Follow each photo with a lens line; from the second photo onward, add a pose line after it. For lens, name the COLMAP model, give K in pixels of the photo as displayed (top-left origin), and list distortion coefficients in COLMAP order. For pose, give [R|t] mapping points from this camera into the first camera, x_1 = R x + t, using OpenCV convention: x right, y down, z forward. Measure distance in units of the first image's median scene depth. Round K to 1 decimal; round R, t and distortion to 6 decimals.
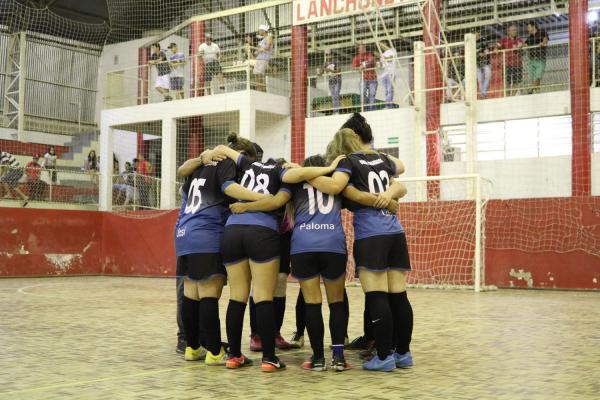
lens RADIAL K [[896.5, 0, 310.6], [0, 896.5, 202.1], [0, 0, 1]] dist [-0.023756, -0.168689]
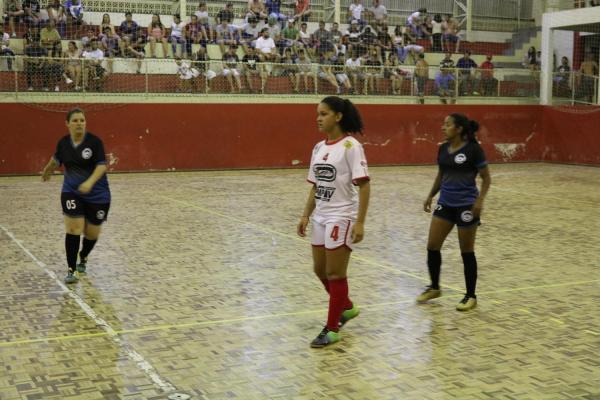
lens RADIAL K [[927.4, 0, 300.0], [0, 927.4, 200.0], [0, 0, 1]] dist [-0.013456, -0.052618]
pose [[0.898993, 0.042118, -0.435933, 0.006332], [0.024737, 0.988893, 0.146557, -0.052268], [0.437263, -0.142538, 0.887966, -0.196706]]
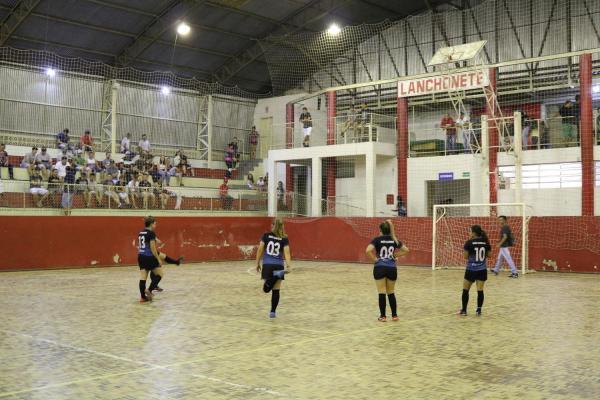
lens RADIAL K [[768.2, 0, 300.0], [0, 768.2, 200.0], [0, 0, 1]] dist [-0.056605, -0.041947]
pose [[0.997199, -0.005693, -0.074574, -0.087579], [0.007932, 0.999526, 0.029757, -0.059583], [0.074369, -0.030265, 0.996771, -0.318557]]
